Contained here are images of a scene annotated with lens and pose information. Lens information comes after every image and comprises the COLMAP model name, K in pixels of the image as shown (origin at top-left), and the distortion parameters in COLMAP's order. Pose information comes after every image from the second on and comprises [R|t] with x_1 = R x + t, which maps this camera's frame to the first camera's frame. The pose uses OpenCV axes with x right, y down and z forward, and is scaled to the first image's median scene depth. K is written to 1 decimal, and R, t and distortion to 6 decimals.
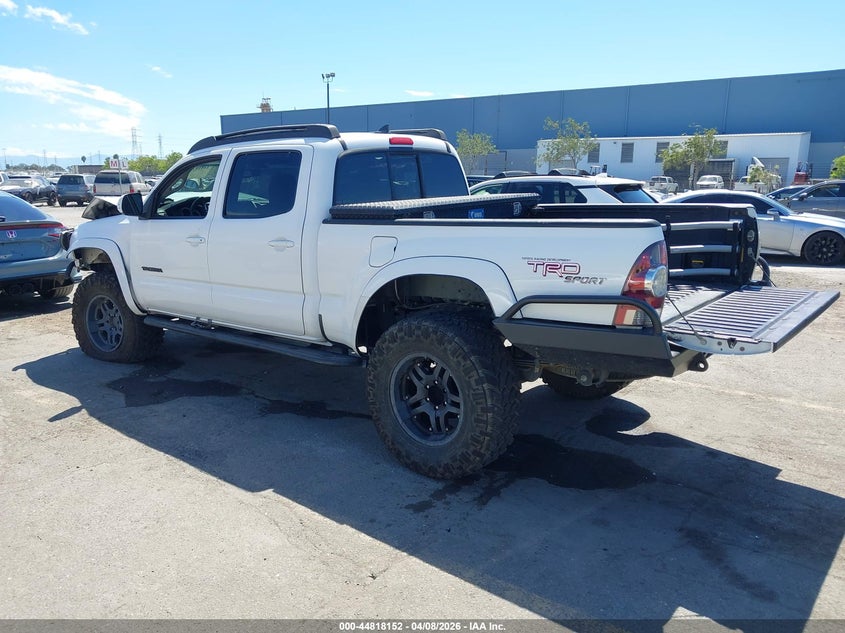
lens RADIAL K [[657.3, 0, 422.5], [0, 657.3, 316.5], [0, 0, 1]] dist [0.001970, 0.002313]
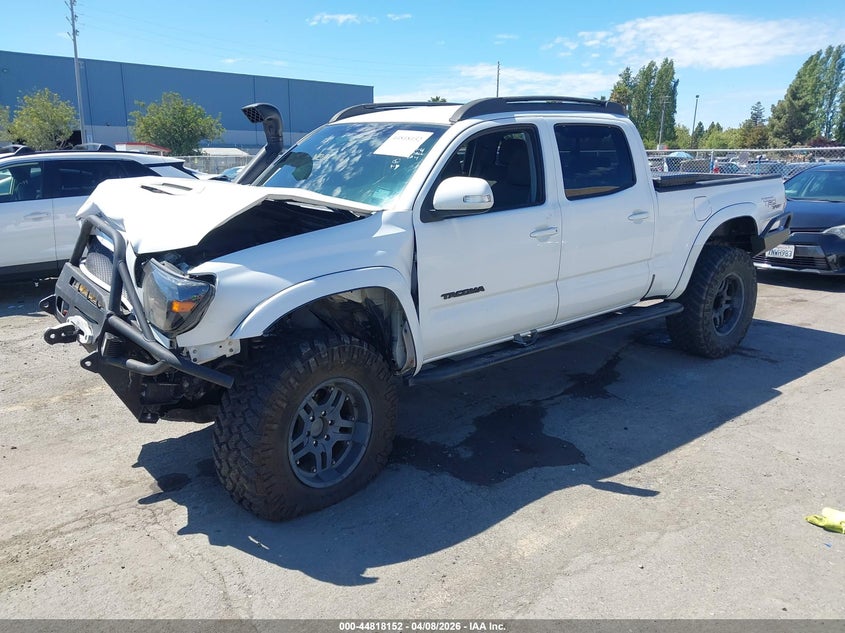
lens RADIAL K [[657.3, 0, 422.5], [0, 657.3, 316.5], [0, 0, 1]] dist [0.001970, 0.002313]
pose [[0.237702, -0.244086, 0.940170, -1.072872], [0.211788, 0.957648, 0.195077, -0.190937], [-0.947968, 0.152747, 0.279330, 0.867970]]
